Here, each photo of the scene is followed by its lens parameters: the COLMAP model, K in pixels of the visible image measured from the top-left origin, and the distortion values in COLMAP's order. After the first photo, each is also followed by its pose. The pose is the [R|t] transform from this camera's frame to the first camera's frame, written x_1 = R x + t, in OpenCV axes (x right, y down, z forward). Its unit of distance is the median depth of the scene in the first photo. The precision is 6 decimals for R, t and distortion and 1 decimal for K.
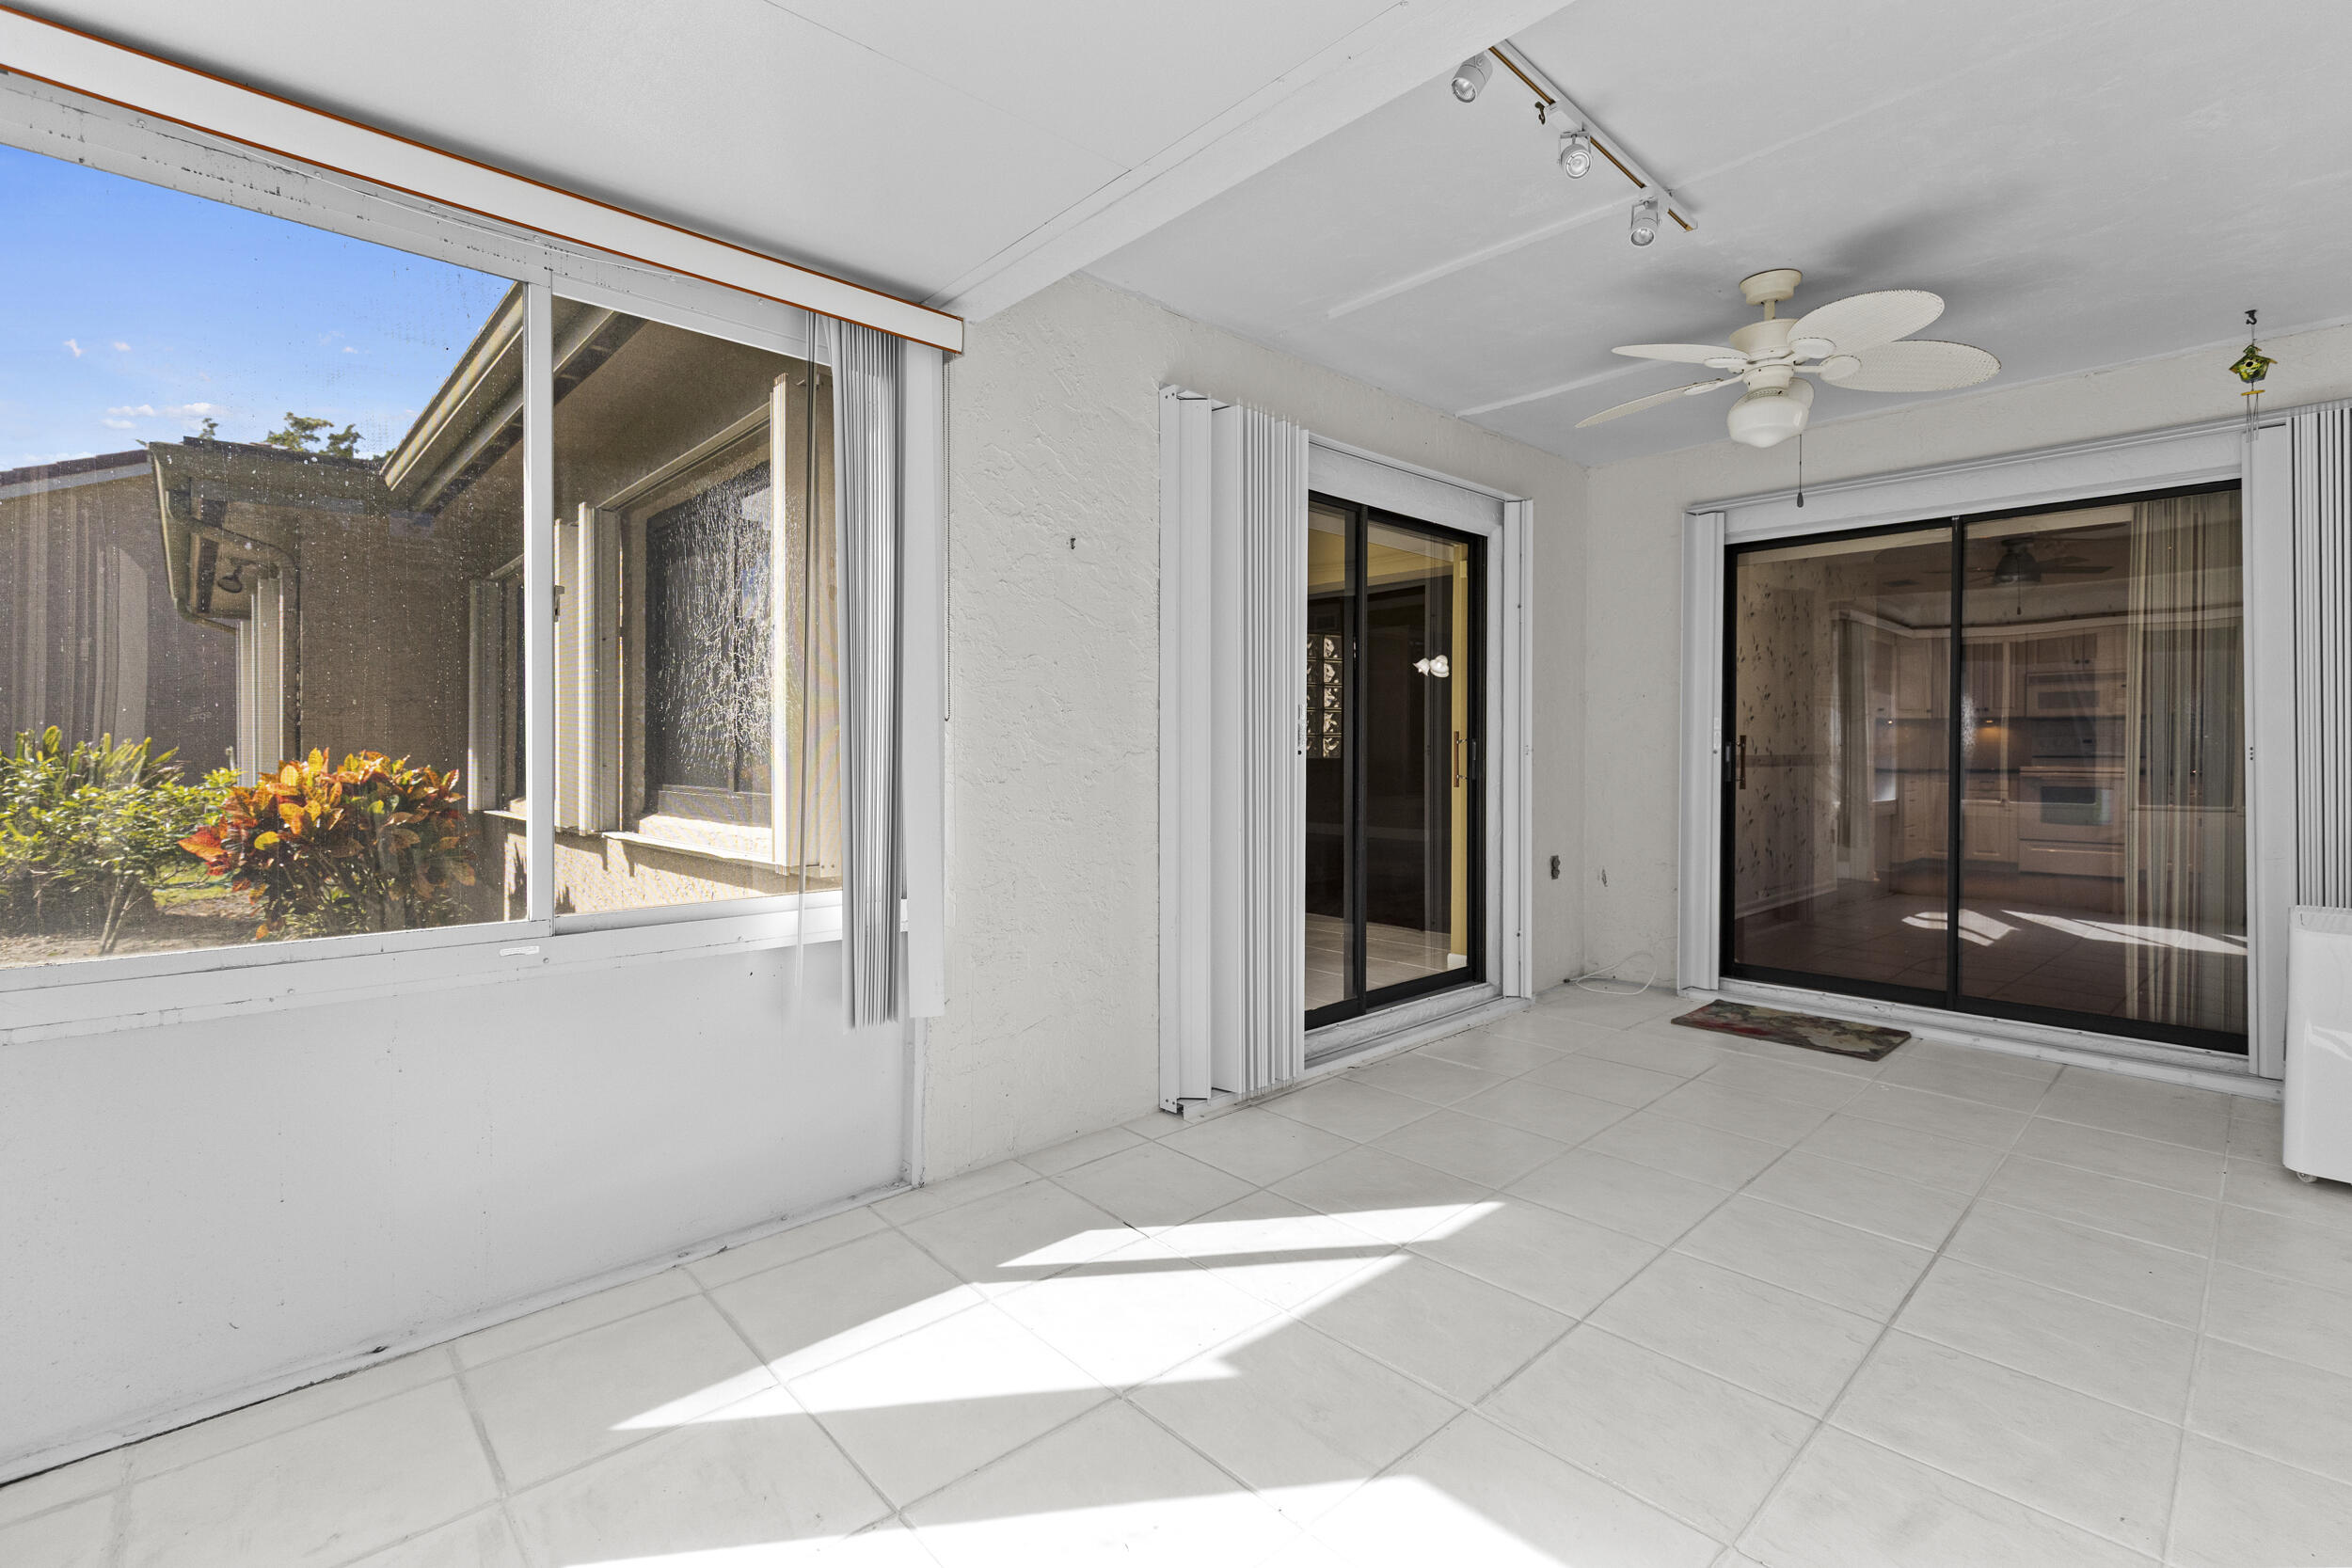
lens RADIAL K [[1055.4, 0, 1172.6], [0, 1055.4, 780.4], [0, 0, 1]] dist [0.002689, -0.000827]
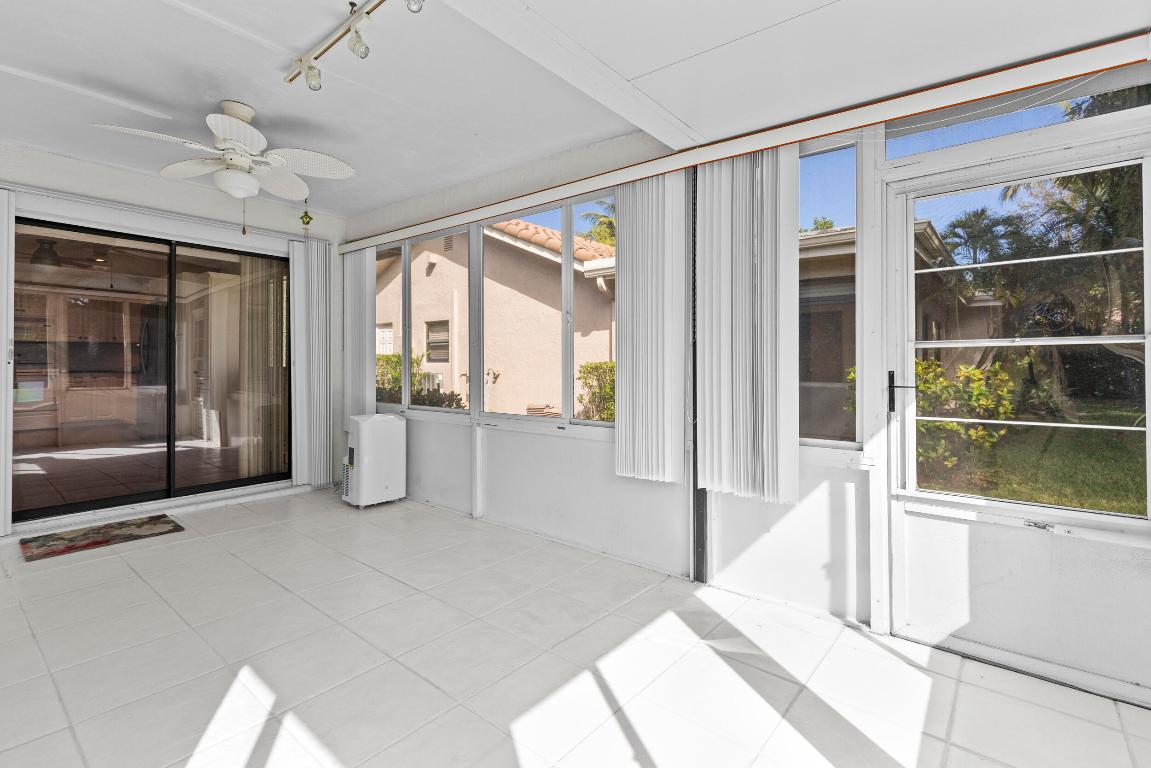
lens RADIAL K [[533.2, 0, 577.8], [0, 533.2, 360.3], [0, 0, 1]] dist [0.001959, 0.000176]
pose [[-0.134410, 0.001328, 0.990925, -0.380895], [0.023851, 0.999714, 0.001895, -0.018075], [-0.990639, 0.023889, -0.134403, 0.472272]]
